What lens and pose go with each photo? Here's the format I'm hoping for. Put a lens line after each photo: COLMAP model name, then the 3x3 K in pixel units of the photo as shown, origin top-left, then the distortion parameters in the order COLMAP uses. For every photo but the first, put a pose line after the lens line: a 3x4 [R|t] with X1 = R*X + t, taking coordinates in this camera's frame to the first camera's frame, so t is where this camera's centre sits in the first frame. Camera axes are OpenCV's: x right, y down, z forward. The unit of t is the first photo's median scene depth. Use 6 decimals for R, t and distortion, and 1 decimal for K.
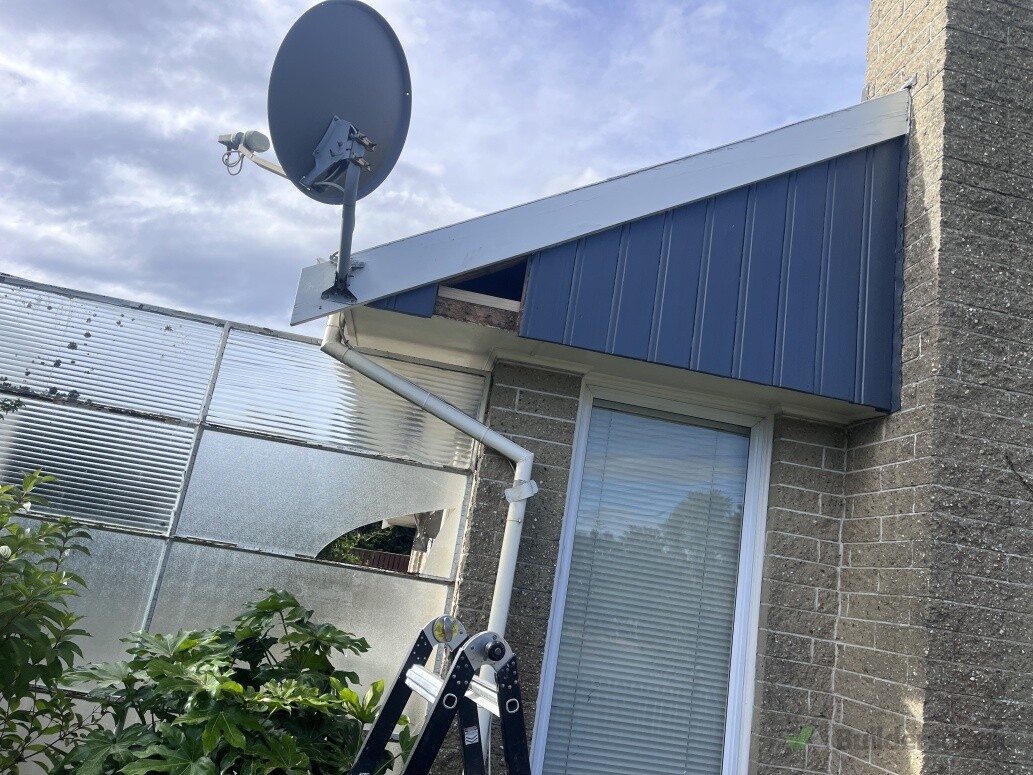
lens RADIAL K [[778.9, 0, 516.5], [0, 778.9, 387.5], [0, 0, 1]] dist [0.084901, -0.115574]
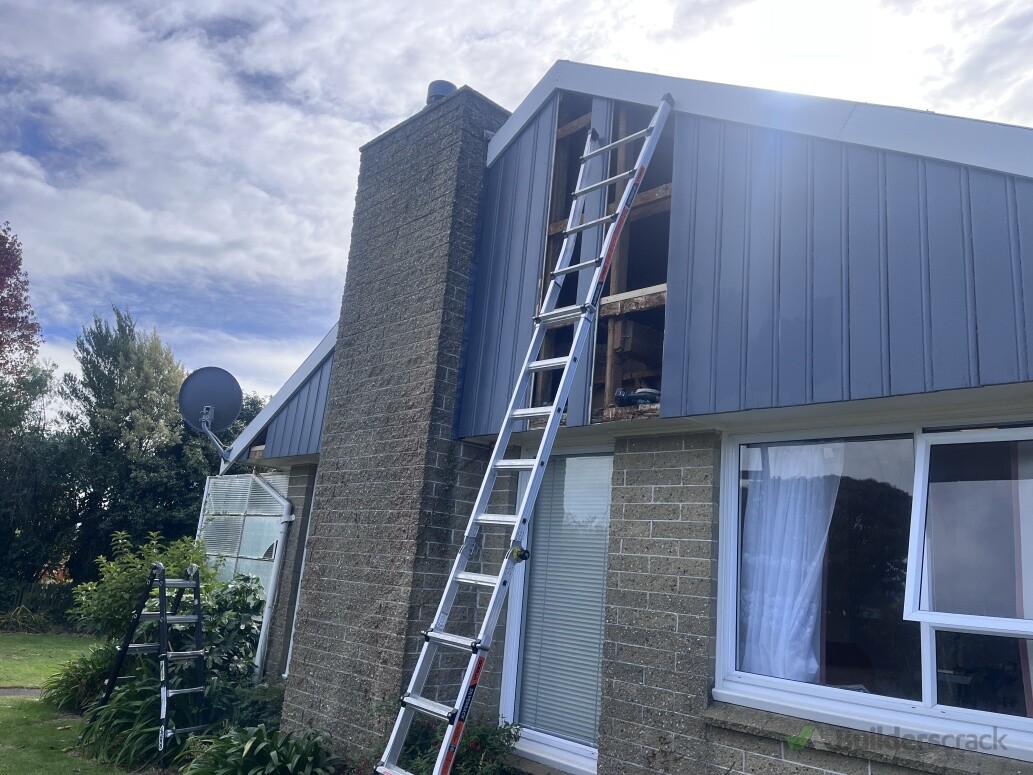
lens RADIAL K [[778.9, 0, 516.5], [0, 778.9, 387.5], [0, 0, 1]] dist [0.084901, -0.115574]
pose [[0.574235, -0.295478, -0.763509, 2.499484], [0.203440, 0.954847, -0.216519, 0.431612], [0.793011, -0.030995, 0.608419, 0.110078]]
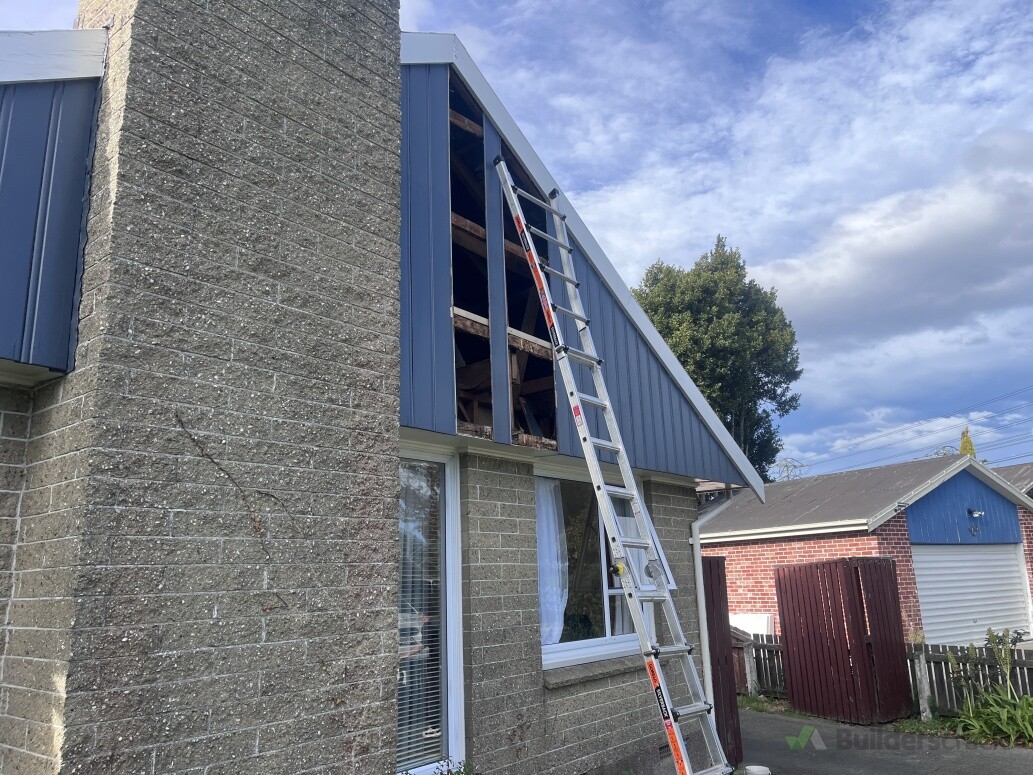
lens RADIAL K [[772.1, 0, 524.2], [0, 772.1, 392.3], [0, 0, 1]] dist [0.093780, -0.120579]
pose [[0.730701, -0.018807, 0.682438, 0.249840], [-0.017912, 0.998748, 0.046702, 0.001760], [-0.682462, -0.046349, 0.729450, -0.048230]]
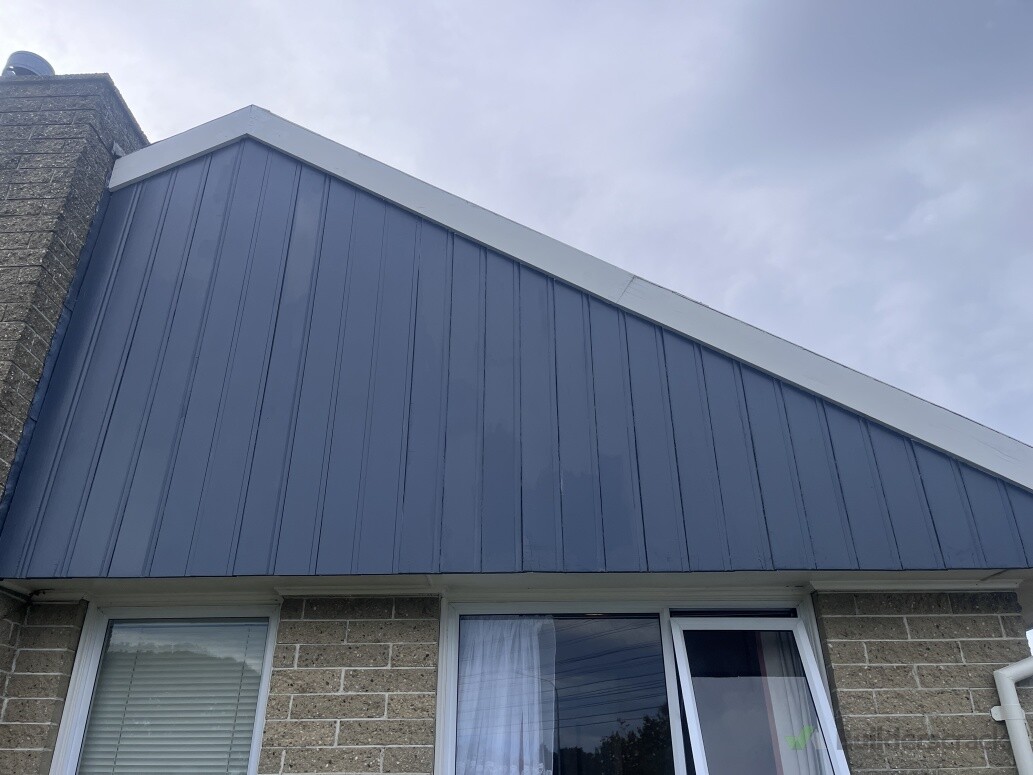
lens RADIAL K [[778.9, 0, 516.5], [0, 778.9, 387.5], [0, 0, 1]] dist [0.084901, -0.115574]
pose [[0.969858, -0.226836, -0.089000, 1.846650], [0.196870, 0.944674, -0.262360, 0.301317], [0.143589, 0.236930, 0.960857, 0.106809]]
